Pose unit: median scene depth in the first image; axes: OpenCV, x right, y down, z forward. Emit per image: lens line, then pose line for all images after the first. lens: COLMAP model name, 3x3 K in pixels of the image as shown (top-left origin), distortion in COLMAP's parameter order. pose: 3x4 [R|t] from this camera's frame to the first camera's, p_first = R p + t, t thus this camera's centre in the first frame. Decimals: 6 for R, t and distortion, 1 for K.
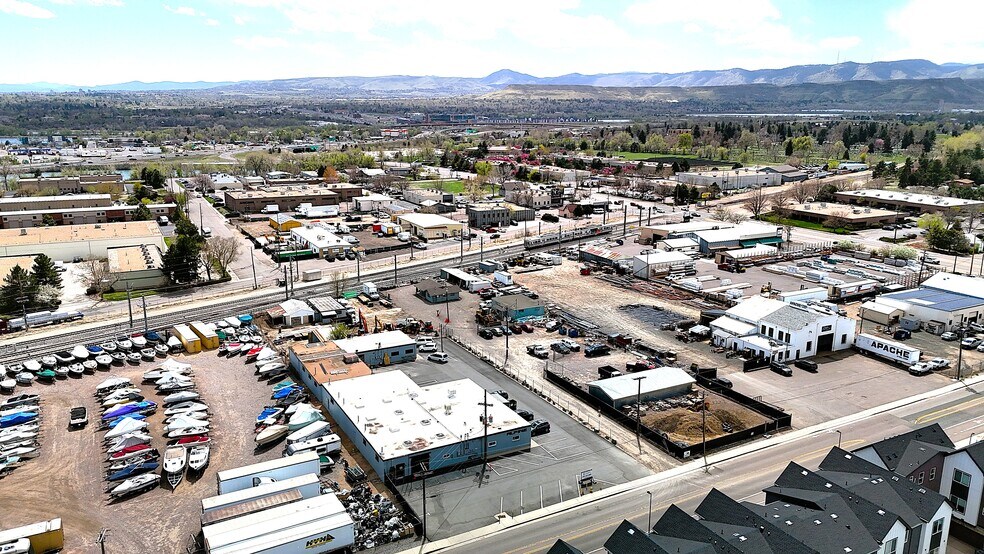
lens RADIAL K [[721.9, 0, 492.0], [0, 721.9, 277.0], [0, 0, 1]] dist [0.094313, -0.119101]
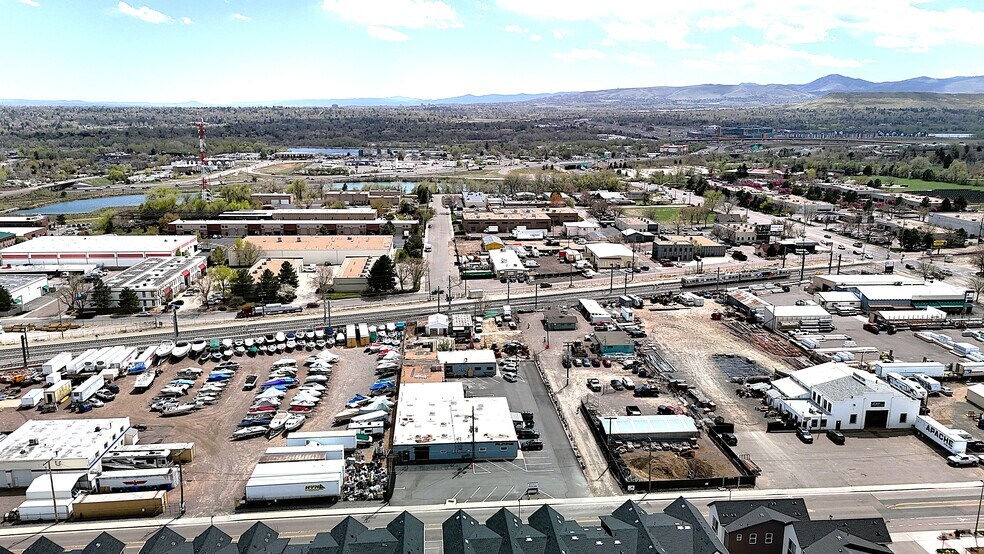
lens RADIAL K [[721.9, 0, 492.0], [0, 721.9, 277.0], [0, 0, 1]] dist [0.094313, -0.119101]
pose [[0.916656, 0.089144, -0.389608, 0.333326], [-0.093420, 0.995595, 0.008000, -0.058880], [0.388605, 0.029064, 0.920946, -0.127622]]
